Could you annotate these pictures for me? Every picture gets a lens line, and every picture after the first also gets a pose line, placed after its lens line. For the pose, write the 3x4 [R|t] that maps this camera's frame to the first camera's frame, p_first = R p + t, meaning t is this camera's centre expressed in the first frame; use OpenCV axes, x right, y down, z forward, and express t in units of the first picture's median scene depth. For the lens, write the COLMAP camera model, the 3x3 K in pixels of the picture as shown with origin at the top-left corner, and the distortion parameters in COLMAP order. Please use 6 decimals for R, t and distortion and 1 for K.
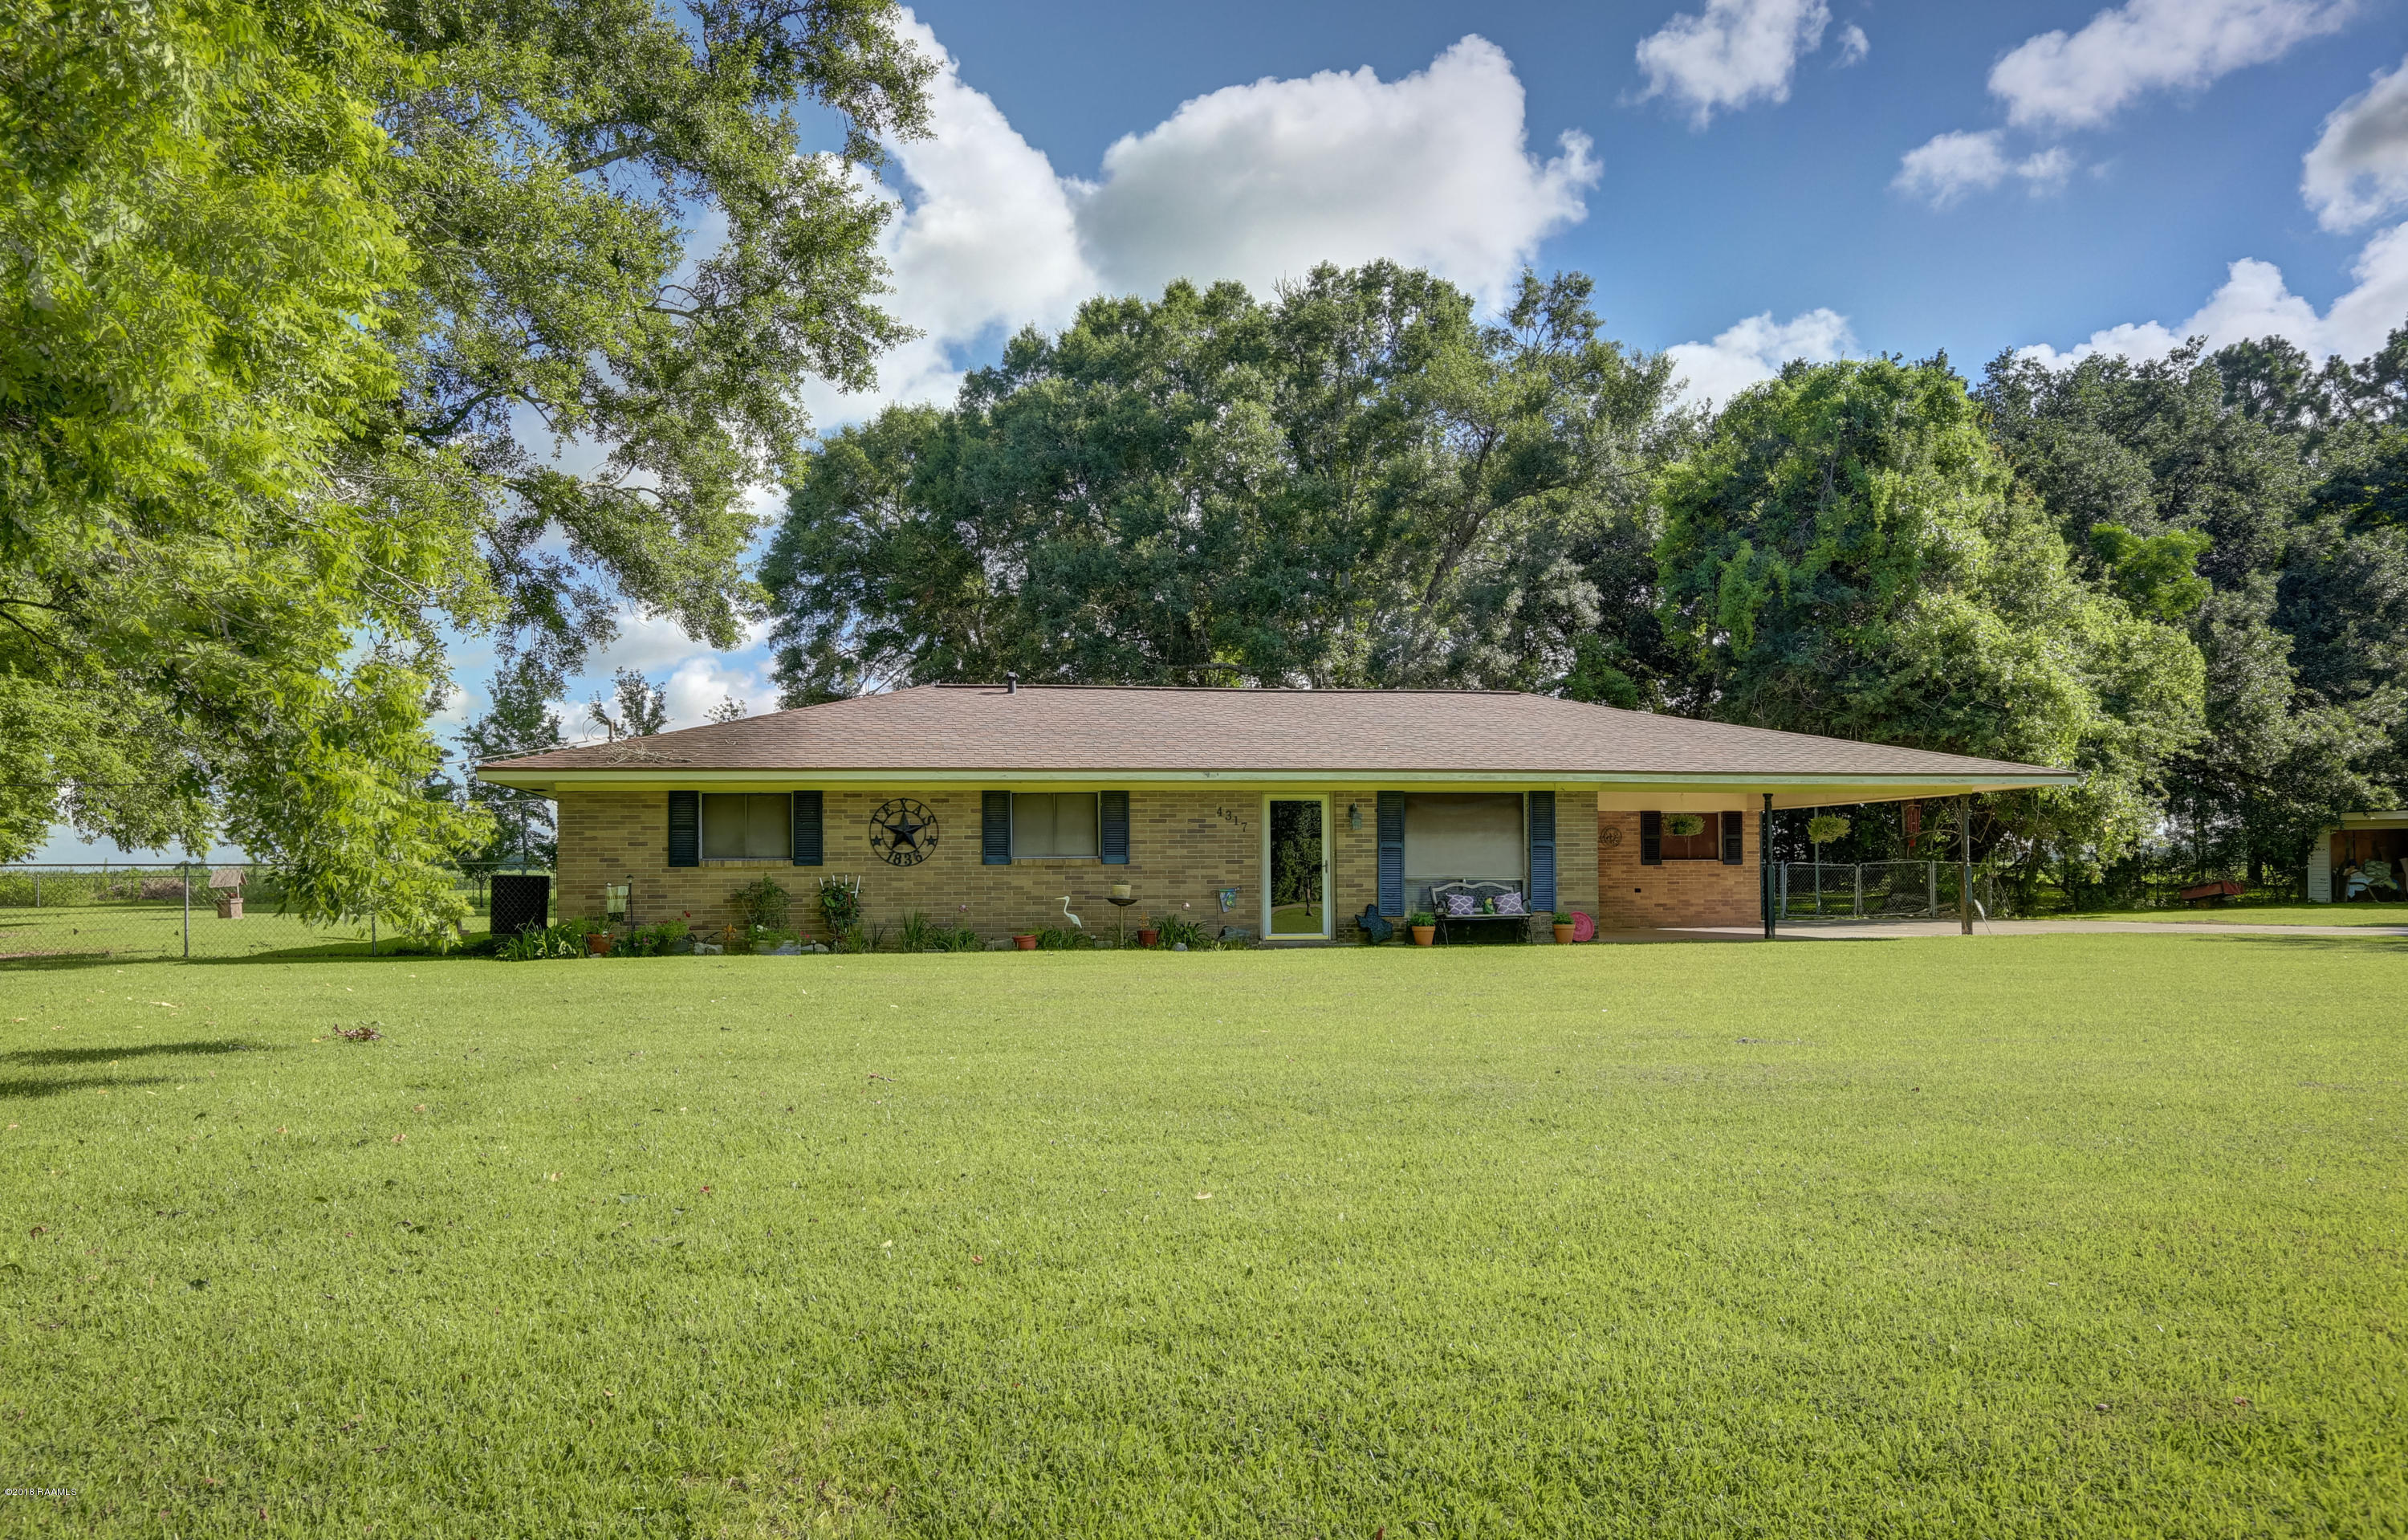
lens RADIAL K [[1728.7, 0, 1185.4], [0, 1728.7, 770.6], [0, 0, 1]] dist [-0.067978, -0.002670]
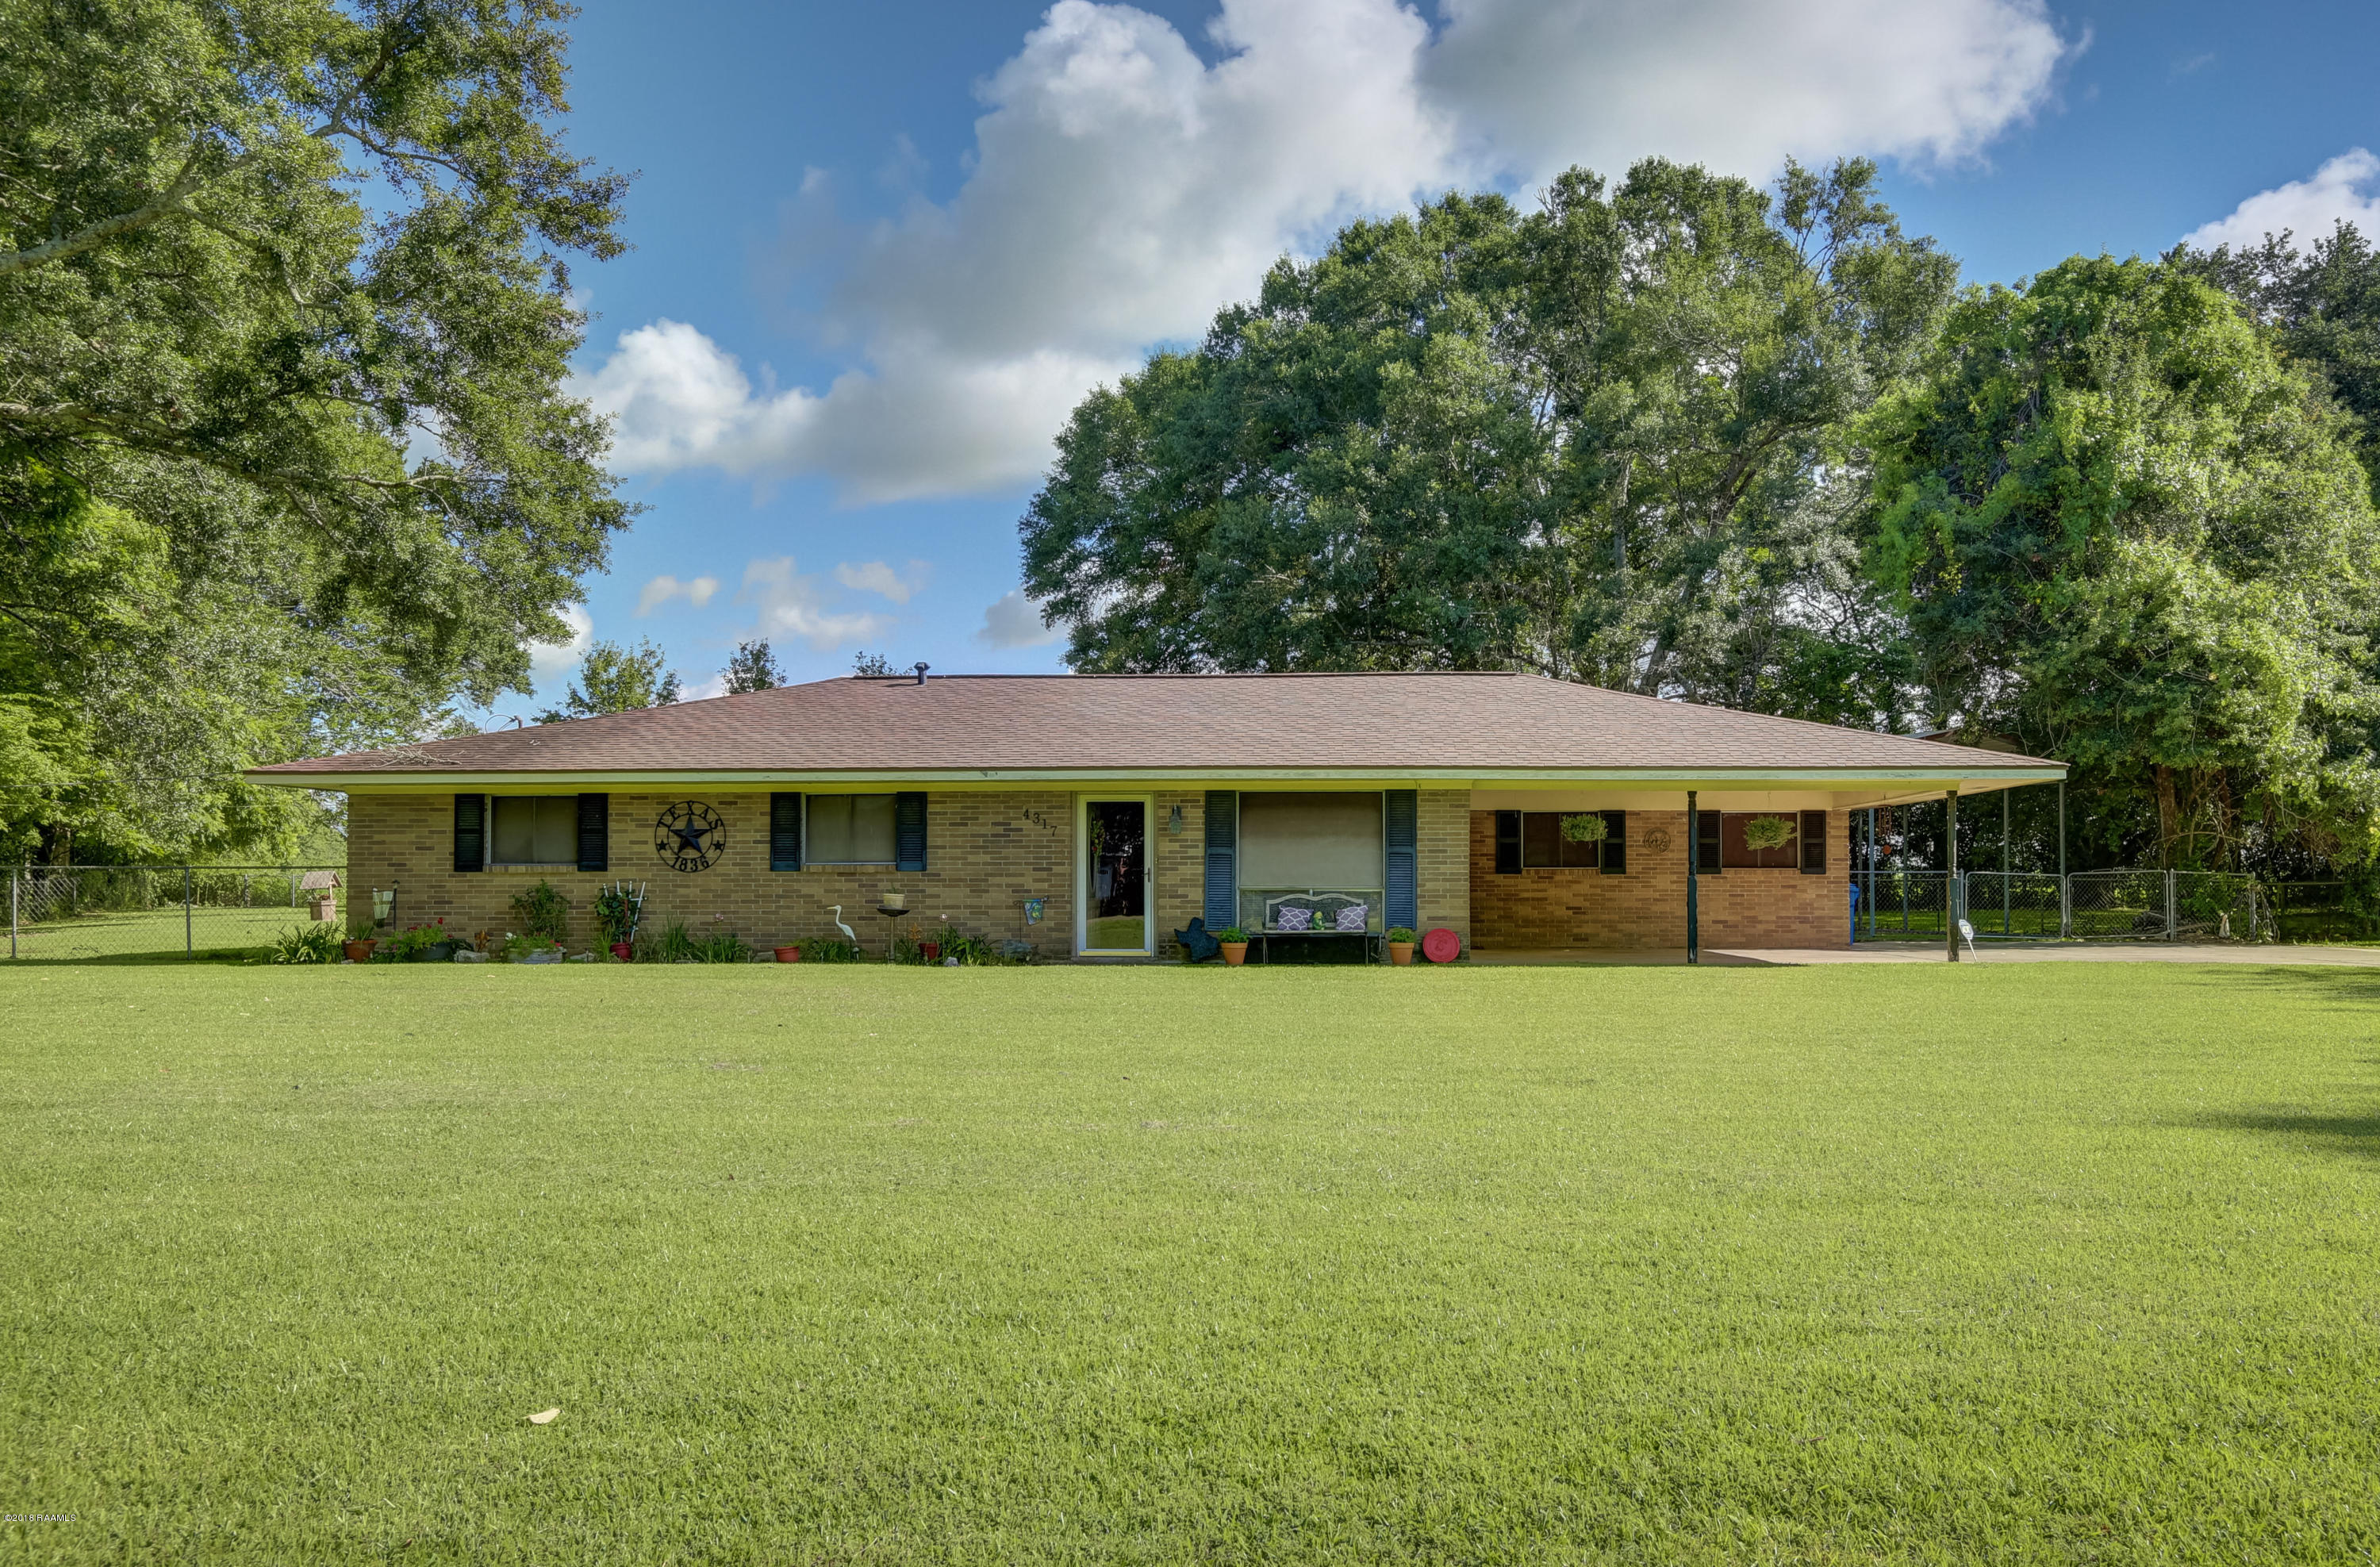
lens RADIAL K [[1976.5, 0, 1193.9], [0, 1976.5, 785.7], [0, 0, 1]] dist [-0.047400, 0.006474]
pose [[0.978695, -0.004223, -0.205278, 0.315676], [0.006918, 0.999899, 0.012414, -0.003456], [0.205205, -0.013570, 0.978625, 0.000390]]
